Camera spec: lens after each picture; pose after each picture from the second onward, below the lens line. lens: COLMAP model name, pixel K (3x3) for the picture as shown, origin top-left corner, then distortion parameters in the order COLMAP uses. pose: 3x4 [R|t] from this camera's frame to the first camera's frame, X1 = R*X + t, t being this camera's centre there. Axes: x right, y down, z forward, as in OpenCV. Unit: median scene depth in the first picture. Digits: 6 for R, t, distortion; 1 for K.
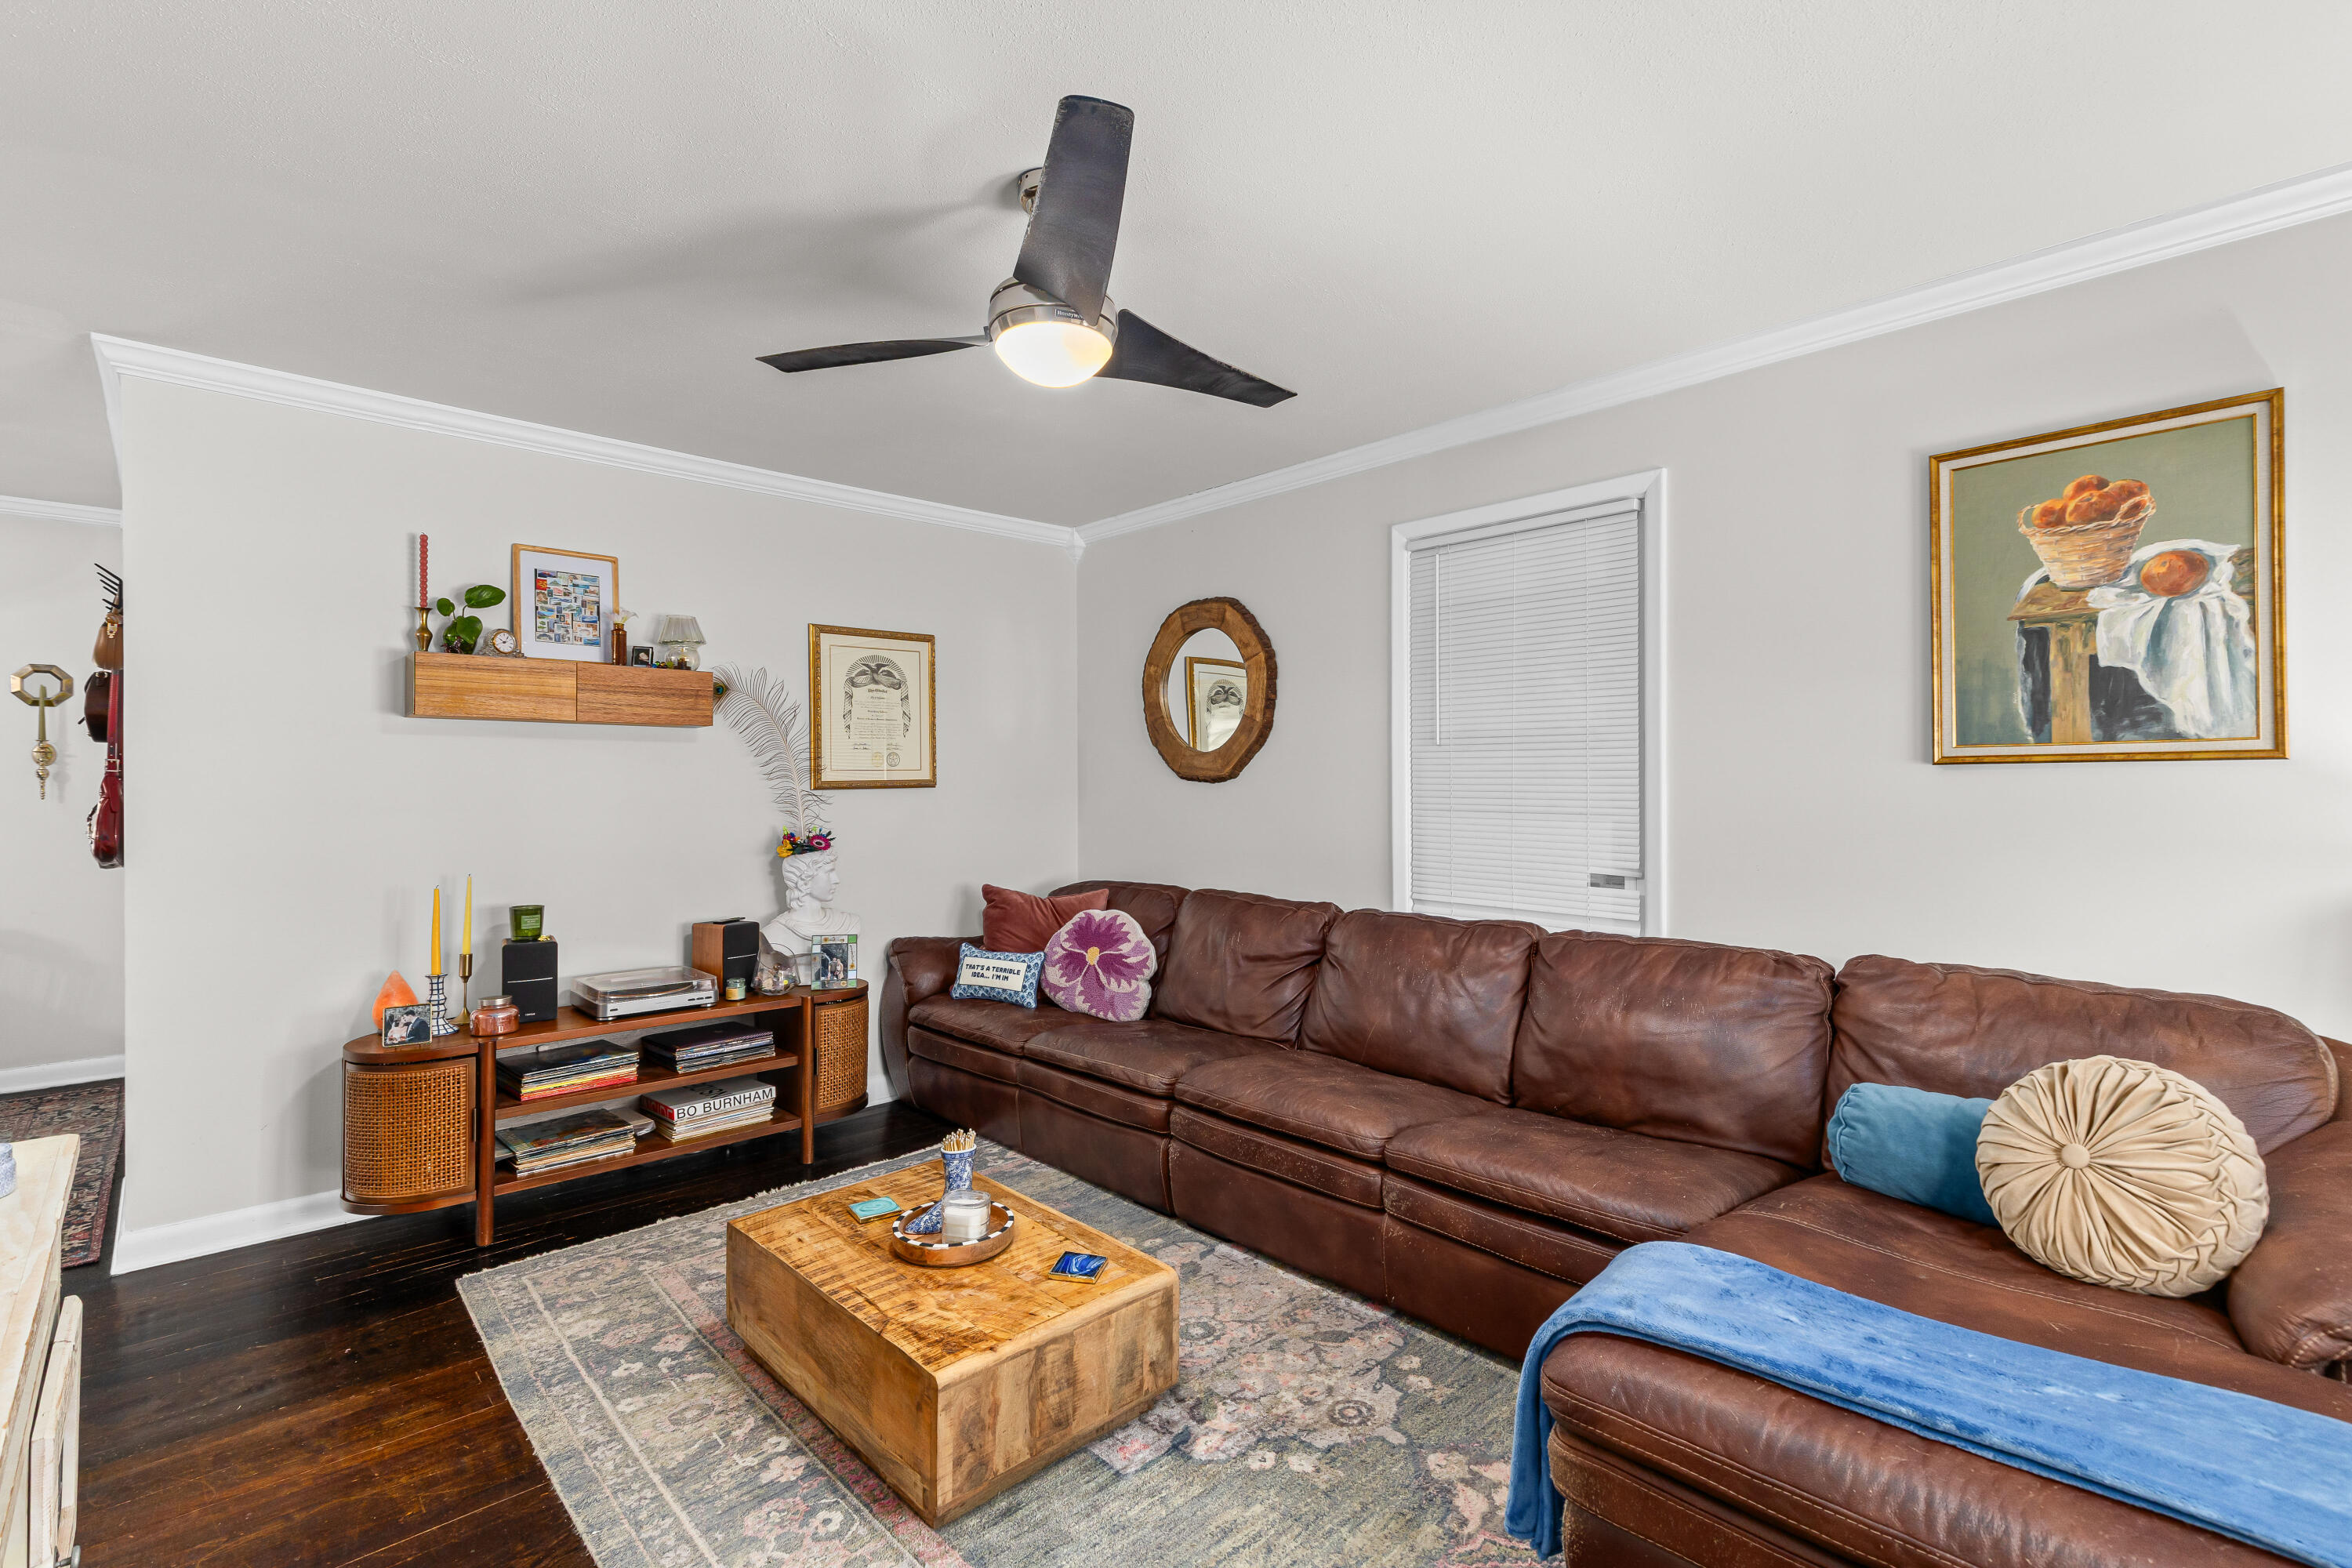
lens RADIAL K [[1077.6, 0, 1199.0], [0, 1077.6, 780.1], [0, 0, 1]] dist [0.011493, -0.000011]
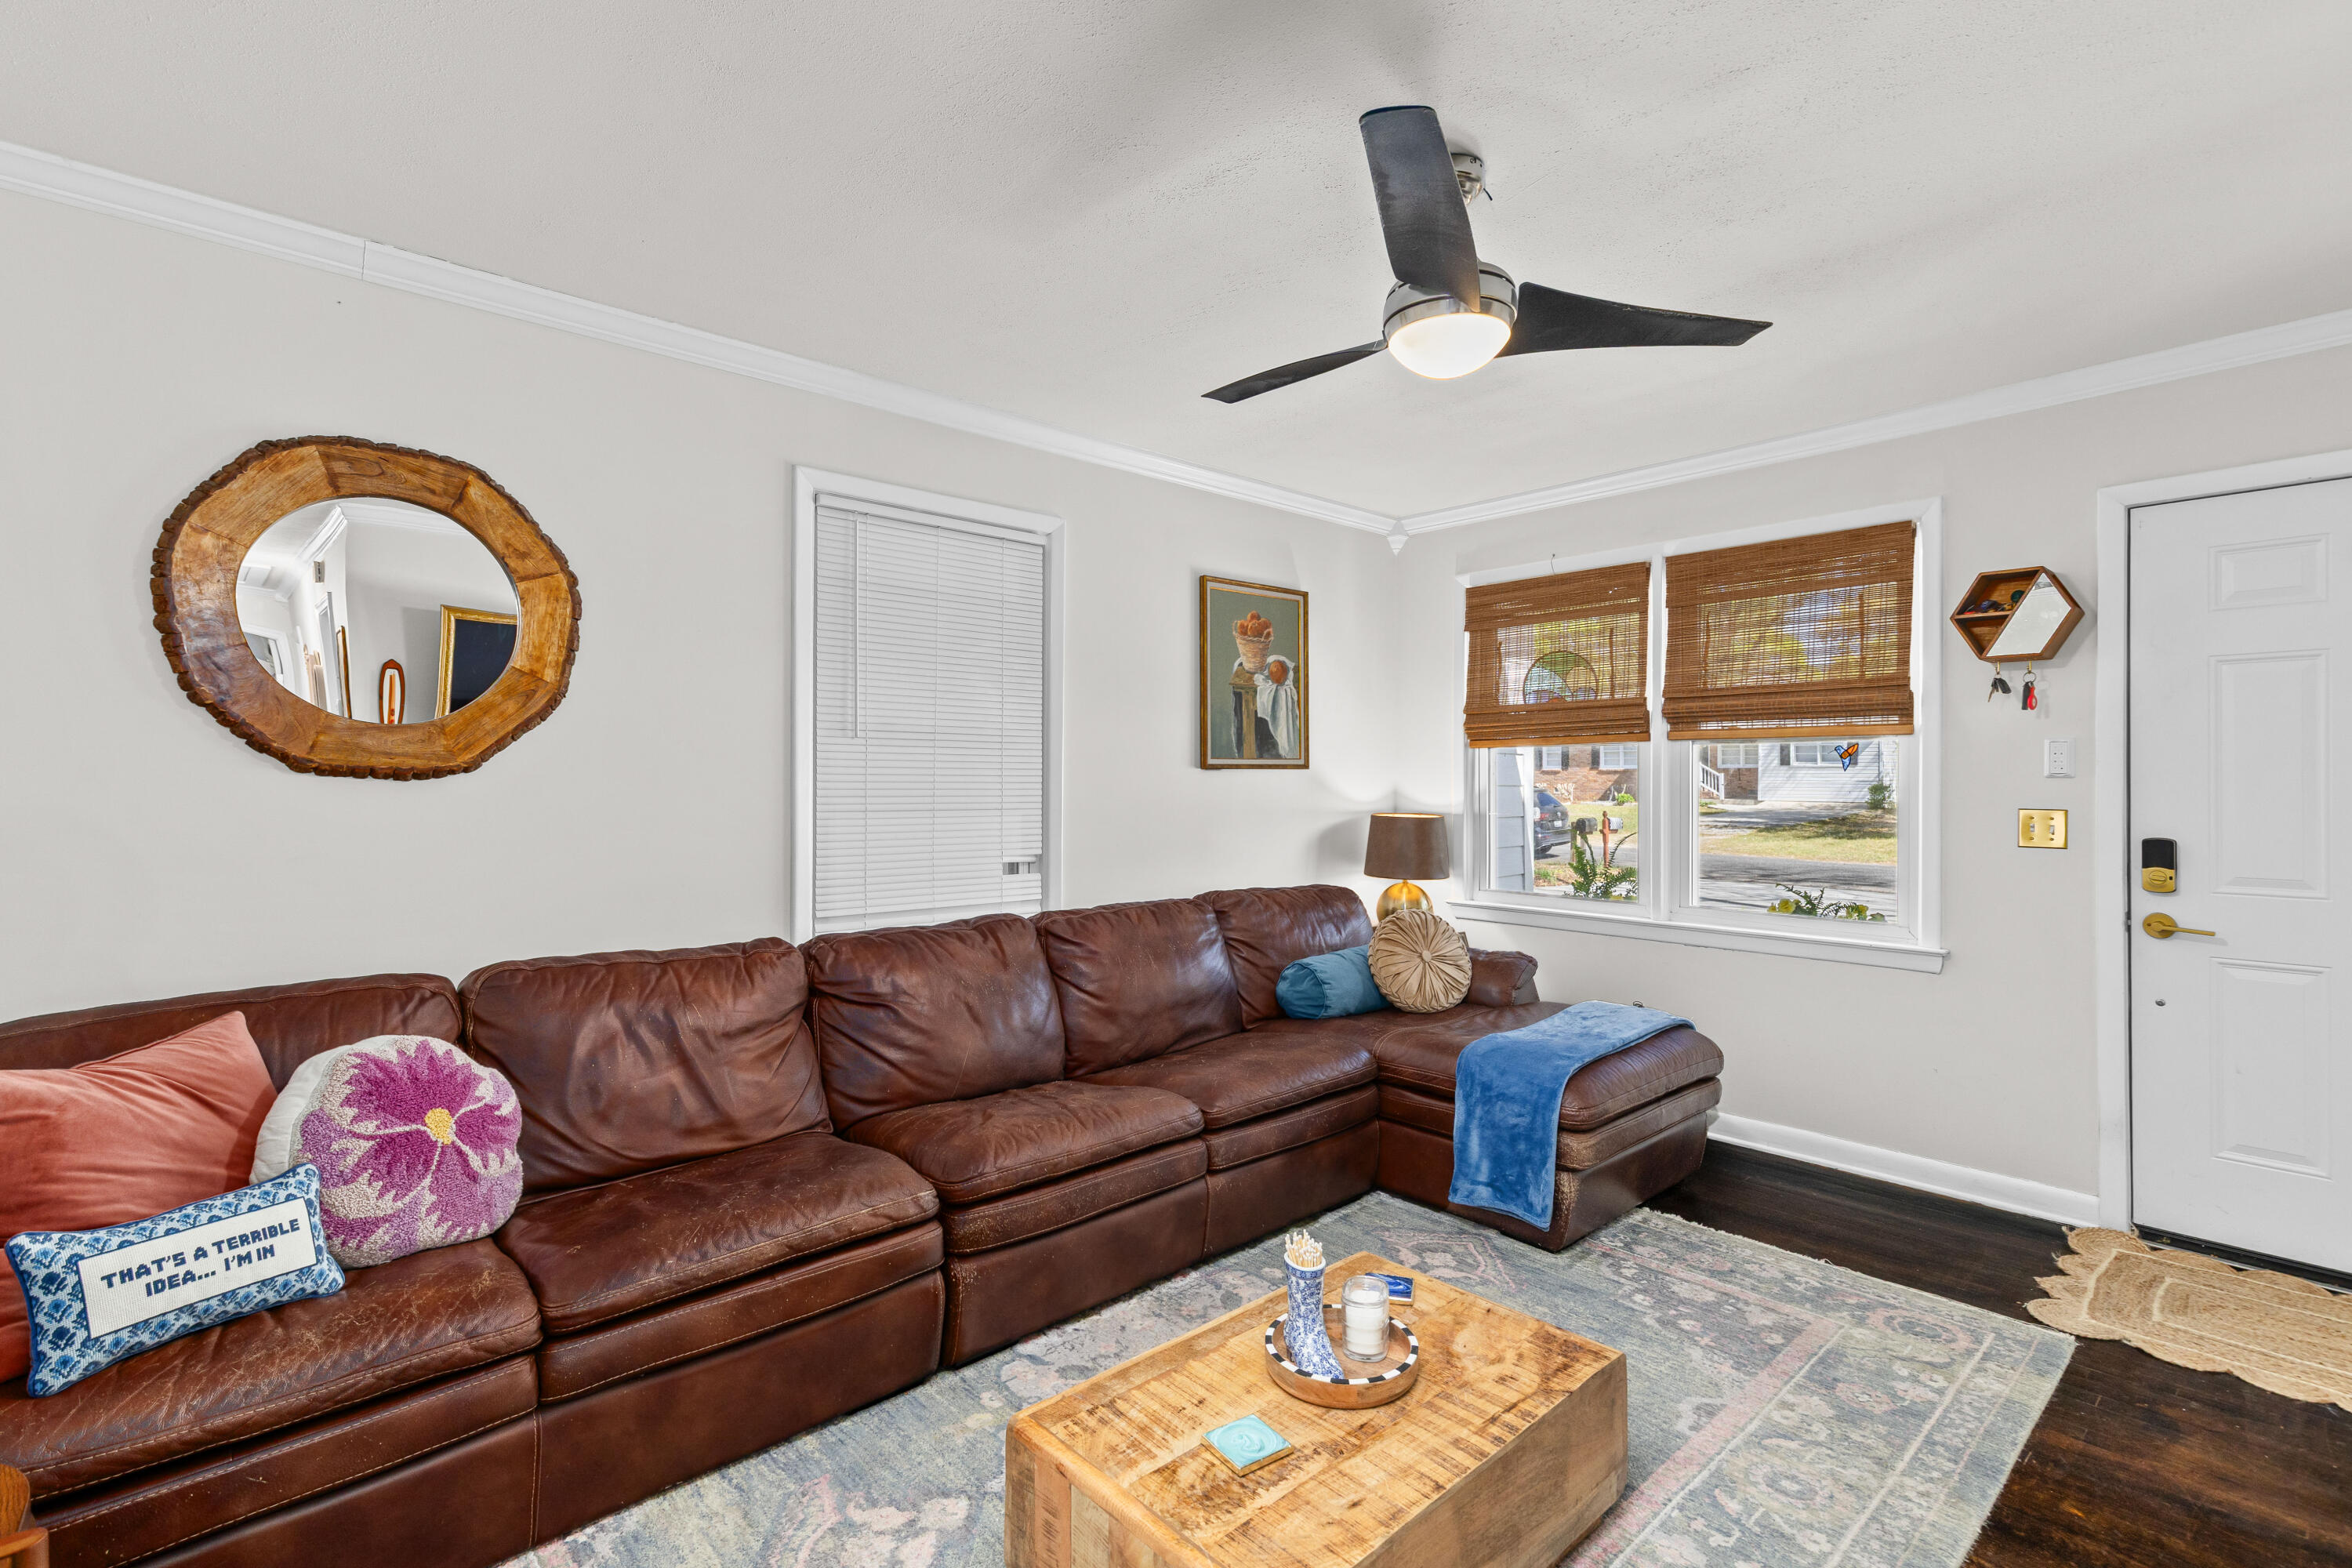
lens RADIAL K [[1077.6, 0, 1199.0], [0, 1077.6, 780.1], [0, 0, 1]] dist [0.011493, -0.000011]
pose [[0.021054, -0.000156, 0.999778, -0.869983], [-0.002783, 0.999996, 0.000215, 0.001488], [-0.999774, -0.002787, 0.021053, 0.933919]]
